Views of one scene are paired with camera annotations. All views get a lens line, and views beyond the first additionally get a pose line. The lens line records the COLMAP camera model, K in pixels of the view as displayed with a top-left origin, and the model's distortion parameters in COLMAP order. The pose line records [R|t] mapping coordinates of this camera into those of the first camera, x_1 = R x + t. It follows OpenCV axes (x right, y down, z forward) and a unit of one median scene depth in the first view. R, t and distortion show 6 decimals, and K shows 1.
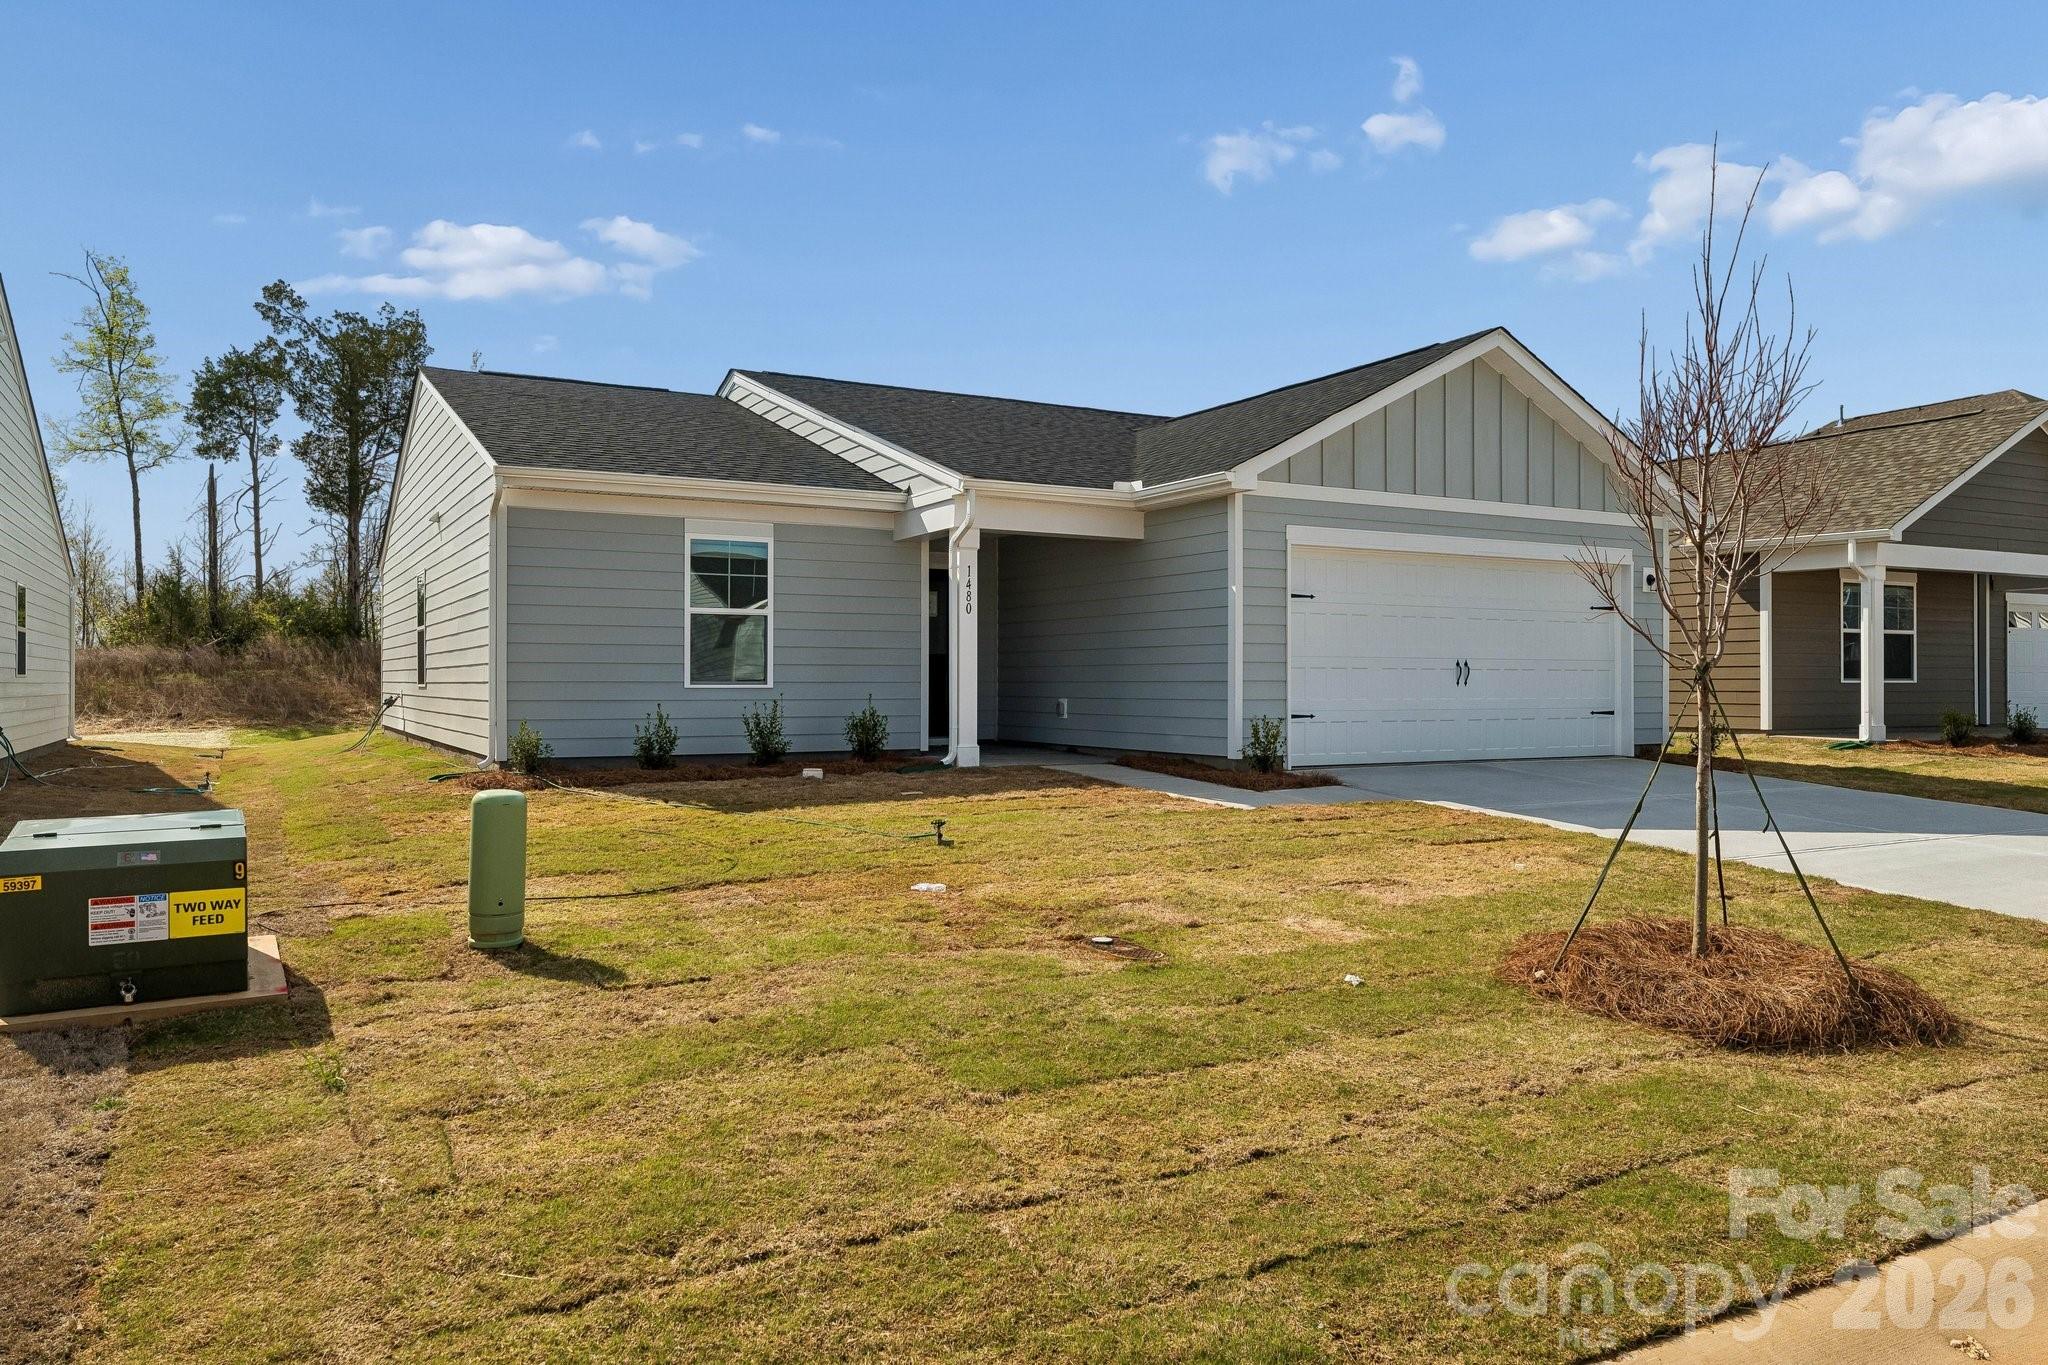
lens RADIAL K [[1381.0, 0, 1029.0], [0, 1381.0, 679.1], [0, 0, 1]] dist [0.035516, 0.006620]
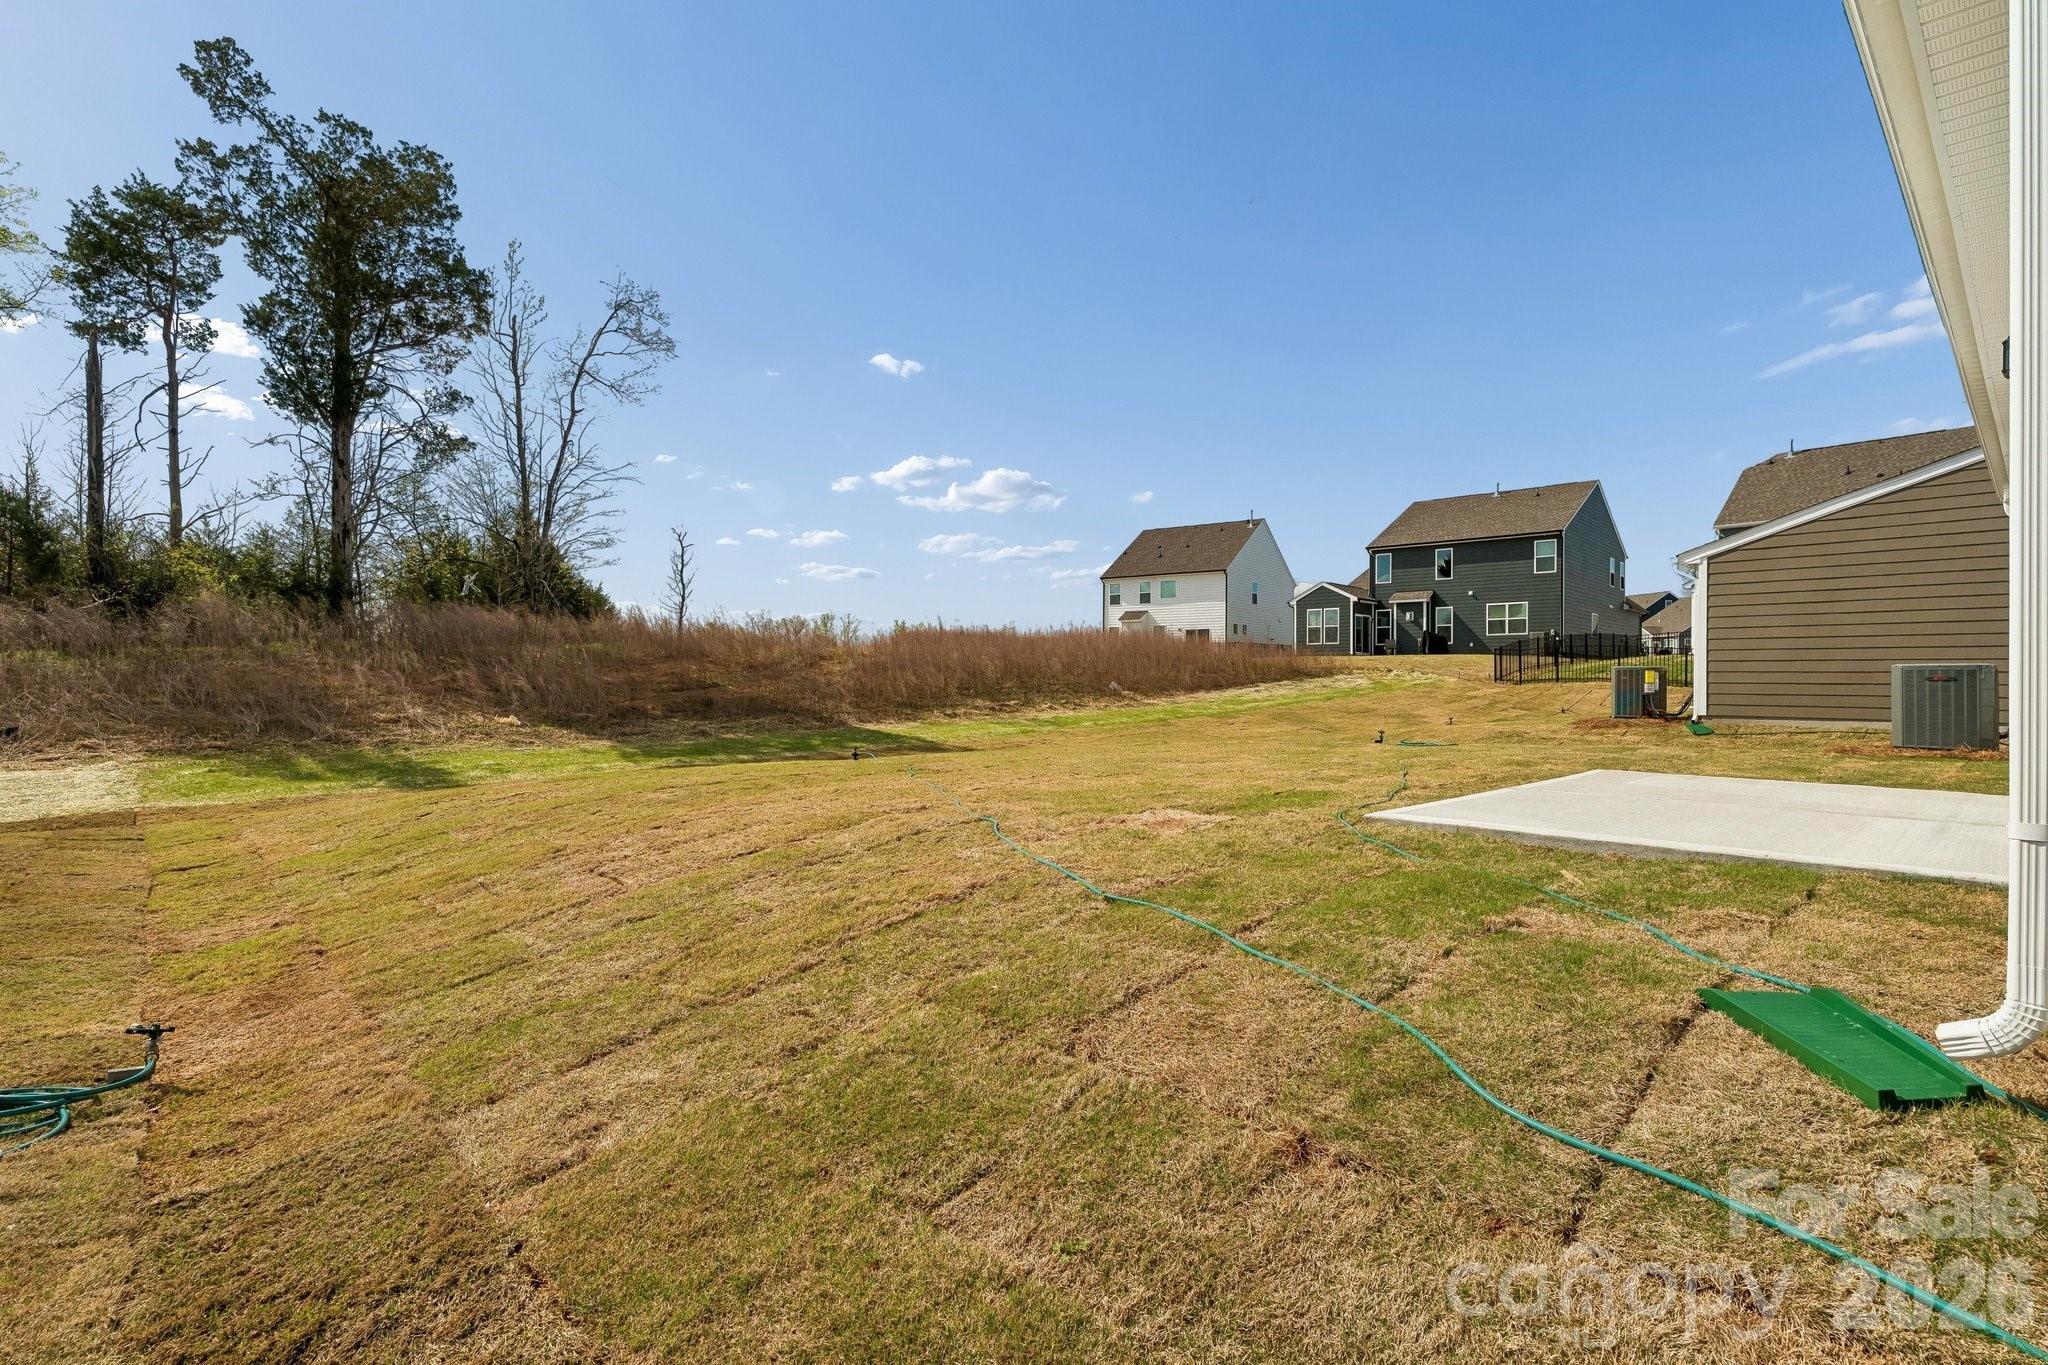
lens RADIAL K [[956.8, 0, 1014.6], [0, 956.8, 678.5], [0, 0, 1]] dist [0.000508, 0.001330]
pose [[0.972633, 0.001353, 0.232342, -0.274672], [0.000550, 0.999967, -0.008128, 0.008582], [-0.232346, 0.008033, 0.972600, 0.473346]]
